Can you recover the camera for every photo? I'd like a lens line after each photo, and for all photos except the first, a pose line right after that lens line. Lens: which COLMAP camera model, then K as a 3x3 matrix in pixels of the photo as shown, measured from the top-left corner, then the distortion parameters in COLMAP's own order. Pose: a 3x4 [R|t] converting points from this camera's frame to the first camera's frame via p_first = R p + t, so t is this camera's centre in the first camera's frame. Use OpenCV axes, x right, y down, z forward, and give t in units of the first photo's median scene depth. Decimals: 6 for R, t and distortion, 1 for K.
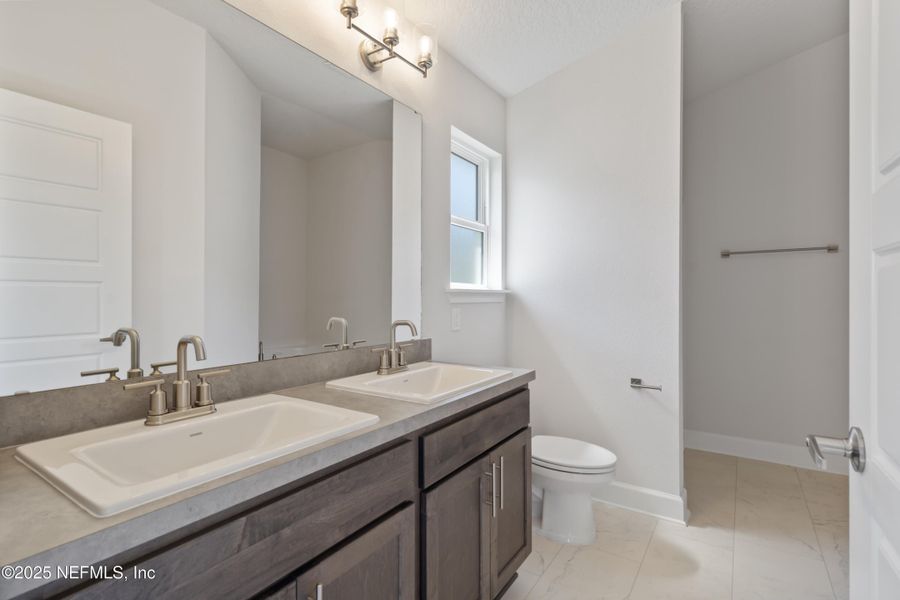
lens RADIAL K [[418.6, 0, 452.0], [0, 418.6, 298.4], [0, 0, 1]] dist [0.002305, 0.000248]
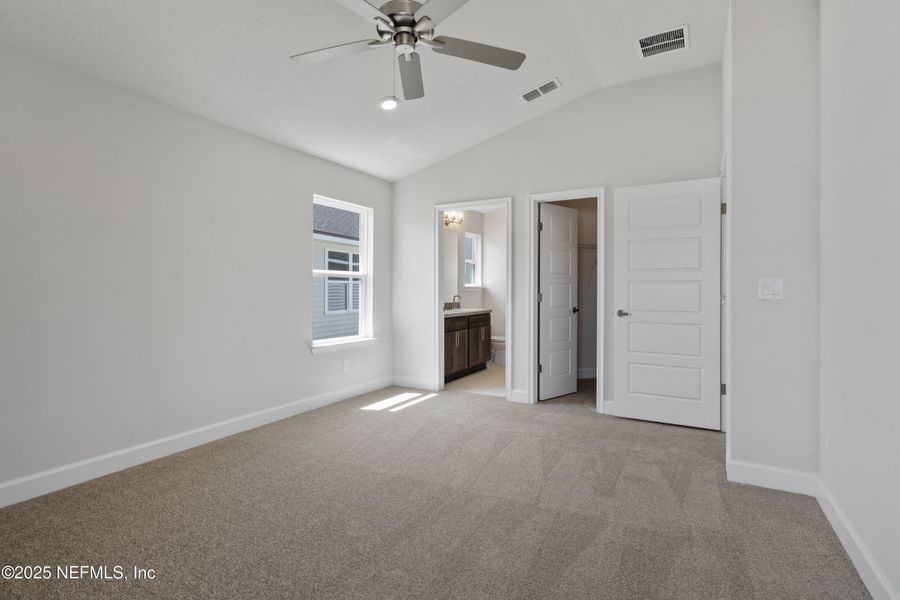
lens RADIAL K [[418.6, 0, 452.0], [0, 418.6, 298.4], [0, 0, 1]] dist [0.002305, 0.000248]
pose [[0.997229, -0.001677, 0.074368, -0.289444], [0.000564, 0.999888, 0.014986, 0.016880], [-0.074385, -0.014902, 0.997118, -1.796110]]
